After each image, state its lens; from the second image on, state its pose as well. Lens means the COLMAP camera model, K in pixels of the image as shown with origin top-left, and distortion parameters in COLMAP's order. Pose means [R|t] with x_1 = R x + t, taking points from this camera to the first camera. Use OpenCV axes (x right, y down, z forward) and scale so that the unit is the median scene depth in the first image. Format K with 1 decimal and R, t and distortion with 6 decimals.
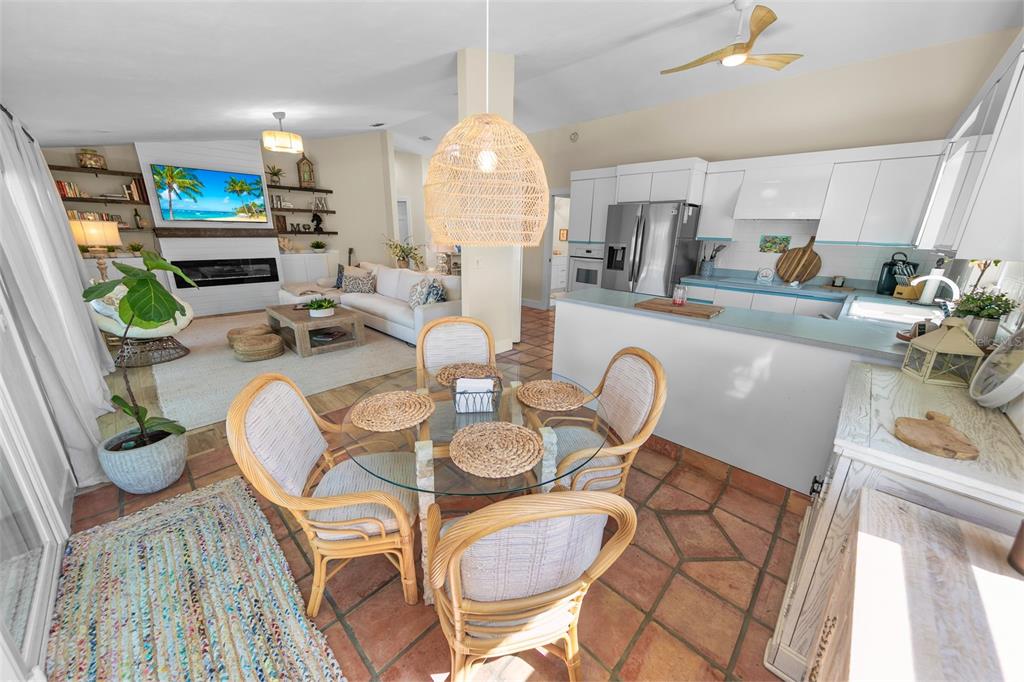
lens RADIAL K [[371.2, 0, 513.1], [0, 371.2, 342.4], [0, 0, 1]] dist [0.002672, 0.000144]
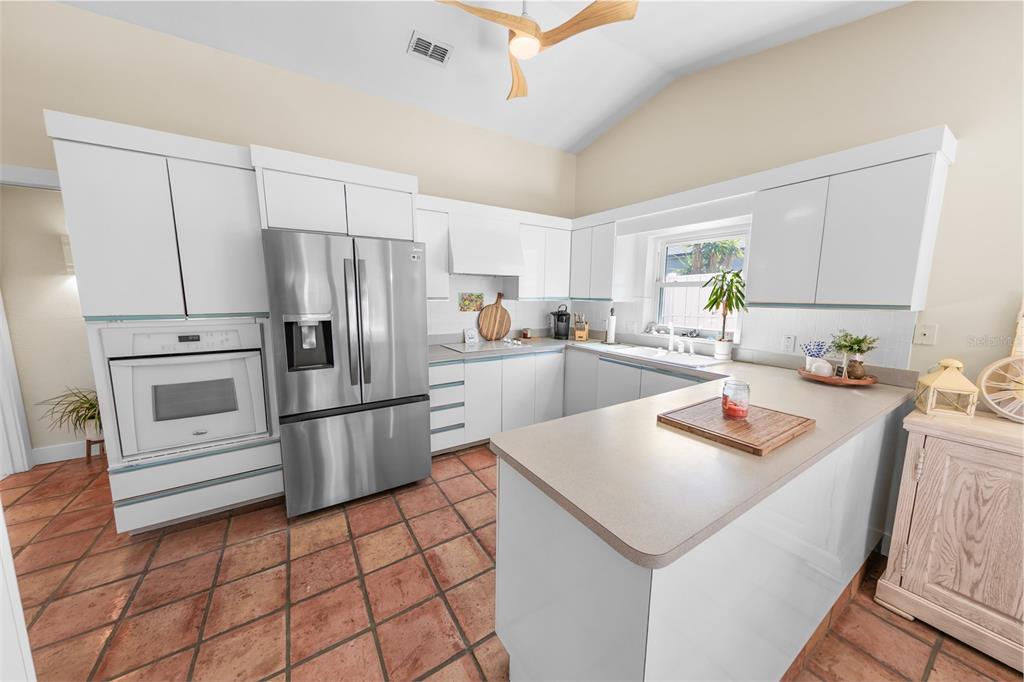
lens RADIAL K [[336.0, 0, 508.7], [0, 336.0, 339.9], [0, 0, 1]] dist [-0.000863, -0.000012]
pose [[0.236067, -0.148344, 0.960347, -0.070917], [0.280071, 0.956728, 0.078939, -0.228965], [-0.930501, 0.250331, 0.267399, 0.767163]]
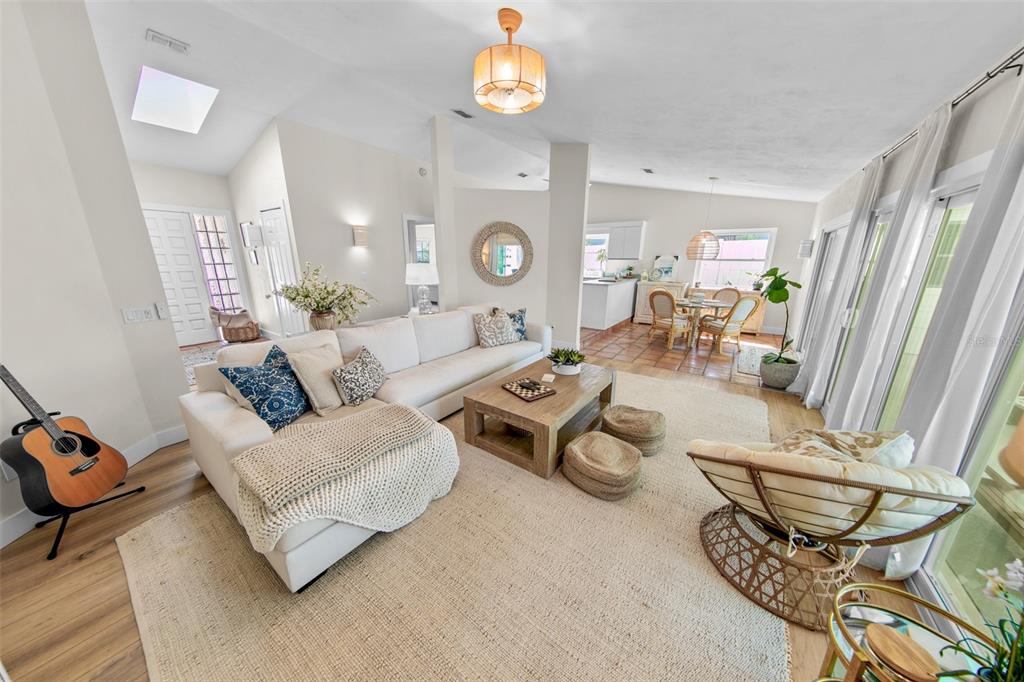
lens RADIAL K [[318.3, 0, 510.3], [0, 318.3, 341.4], [0, 0, 1]] dist [0.006782, -0.000185]
pose [[-0.139837, -0.273950, 0.951524, -1.601187], [0.283317, 0.909719, 0.303550, -0.474377], [-0.948777, 0.312030, -0.049598, 1.476094]]
